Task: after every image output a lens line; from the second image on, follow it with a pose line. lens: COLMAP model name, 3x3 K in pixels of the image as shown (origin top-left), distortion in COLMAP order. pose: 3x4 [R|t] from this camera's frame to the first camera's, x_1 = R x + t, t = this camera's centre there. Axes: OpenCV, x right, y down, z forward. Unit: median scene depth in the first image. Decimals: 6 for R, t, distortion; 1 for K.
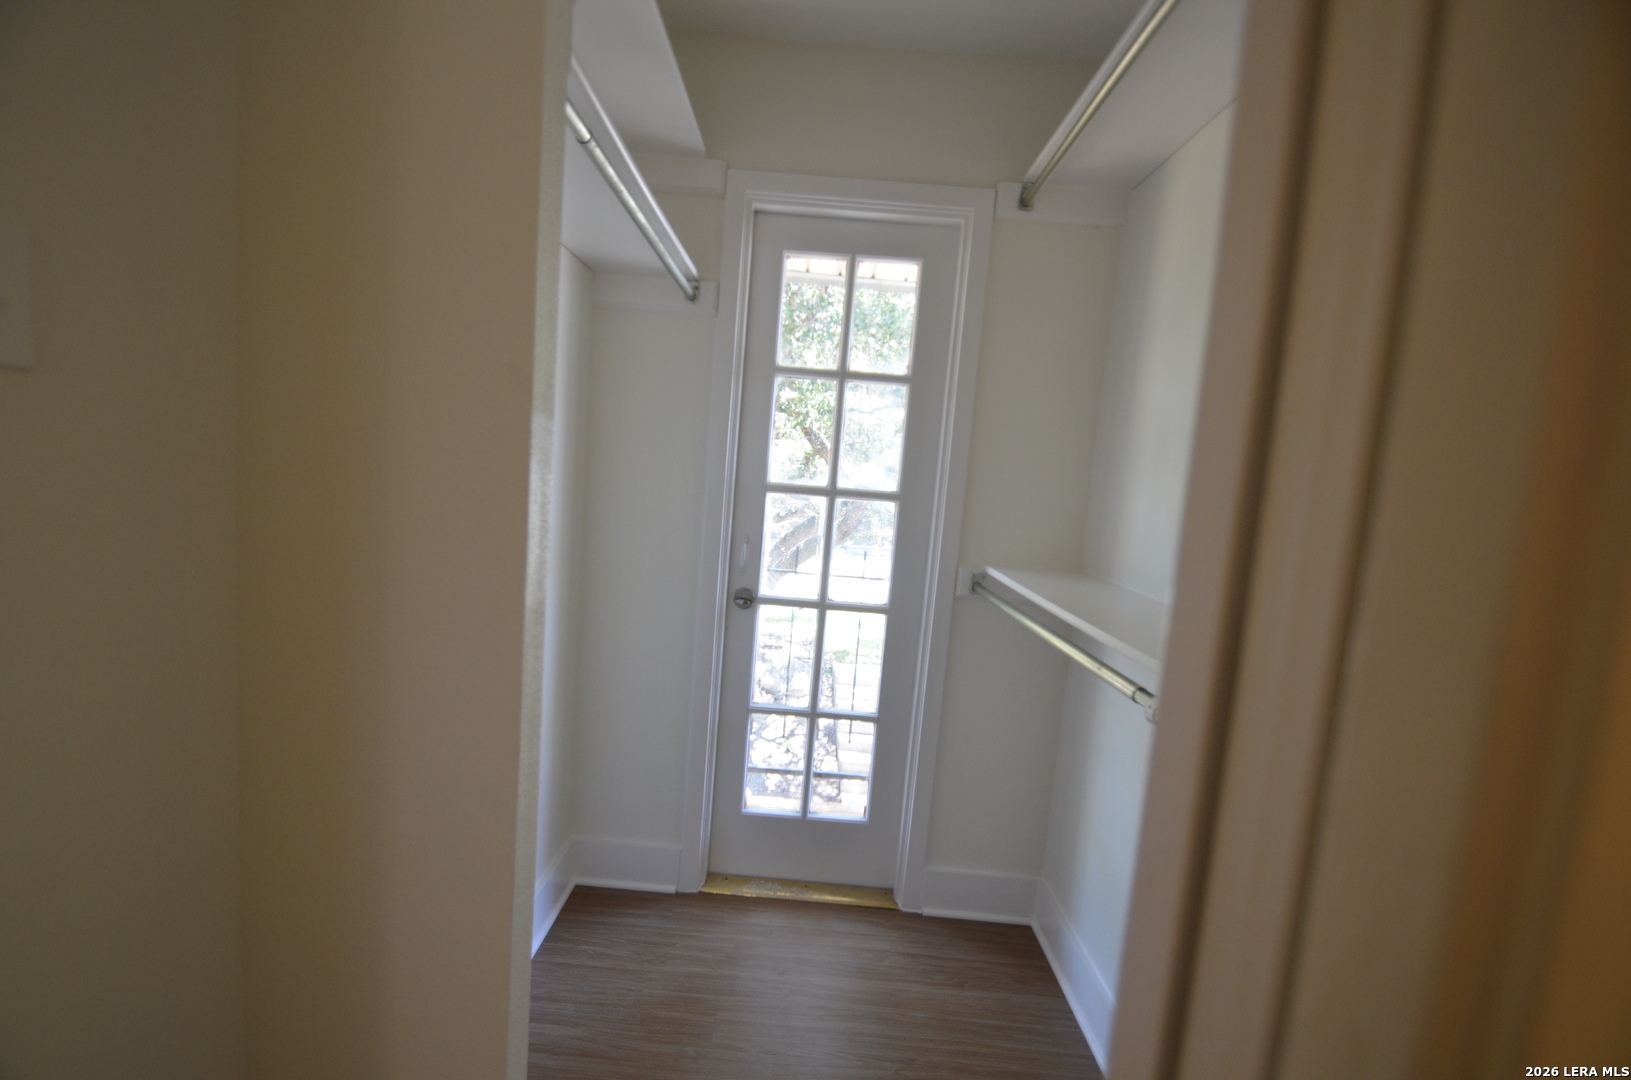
lens RADIAL K [[713.3, 0, 809.7], [0, 713.3, 555.2], [0, 0, 1]] dist [0.009393, -0.012340]
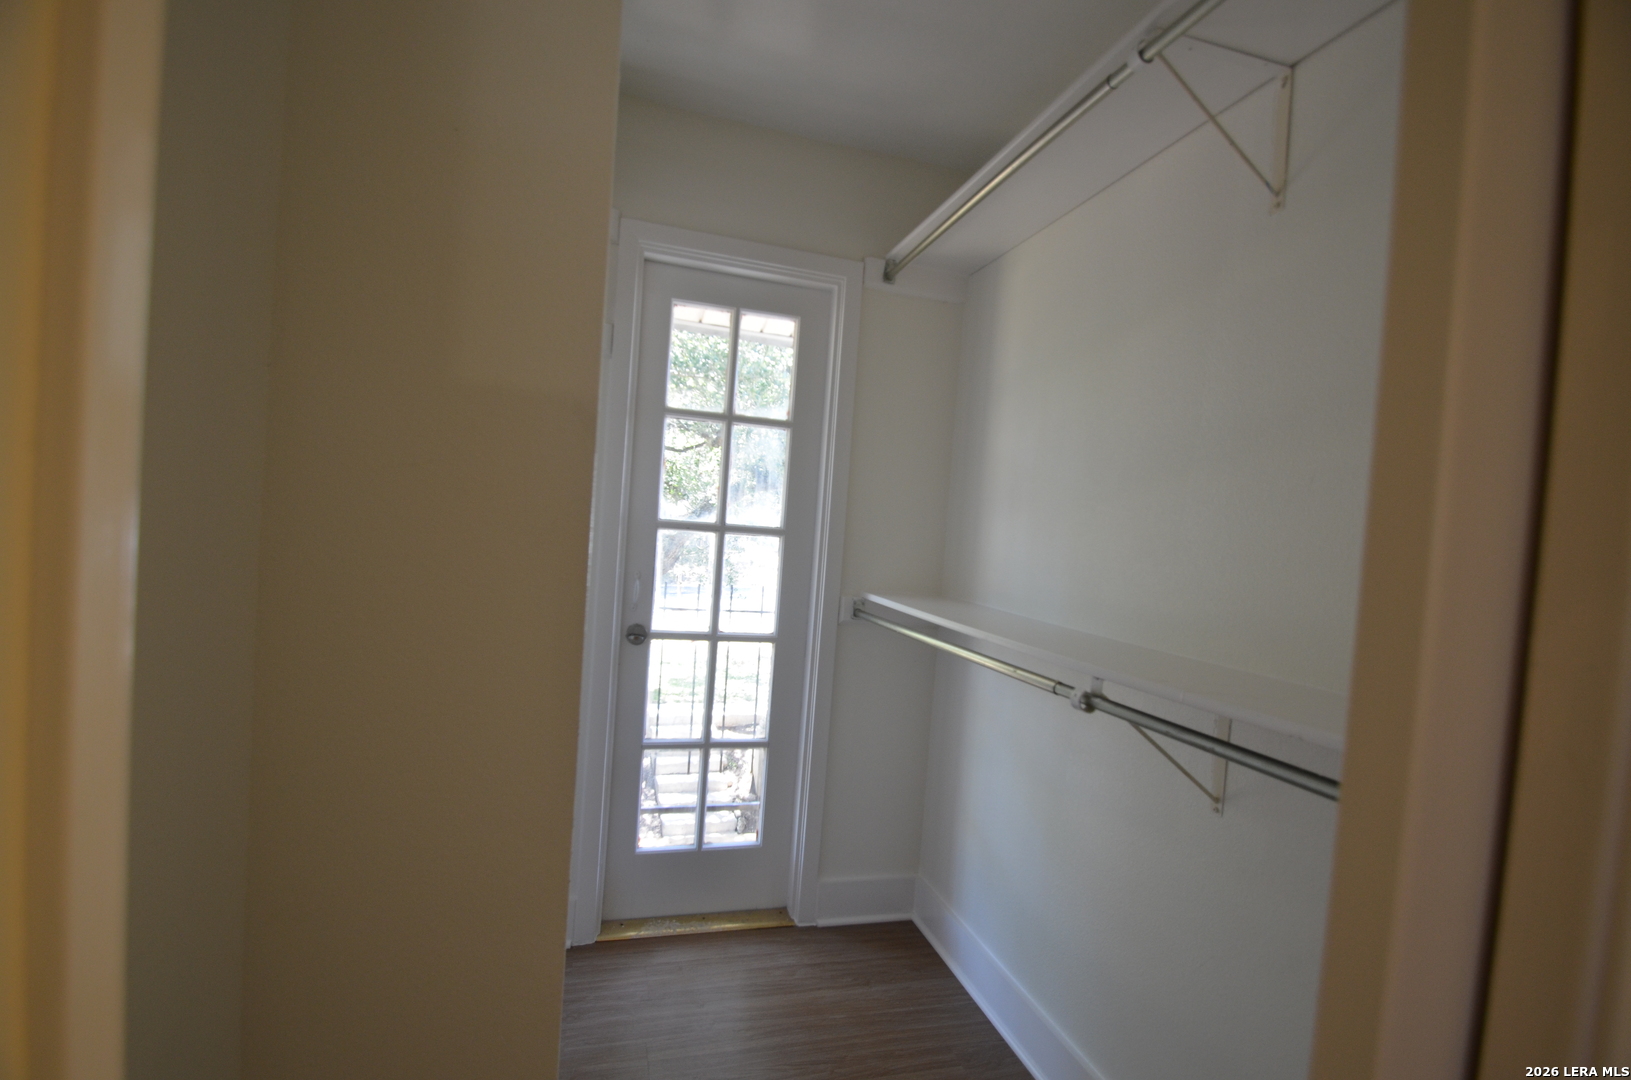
lens RADIAL K [[713.3, 0, 806.2], [0, 713.3, 553.3], [0, 0, 1]] dist [0.009393, -0.012340]
pose [[0.956832, -0.018111, 0.290076, -0.159877], [0.033926, 0.998194, -0.049584, 0.004772], [-0.288654, 0.057285, 0.955718, -0.036381]]
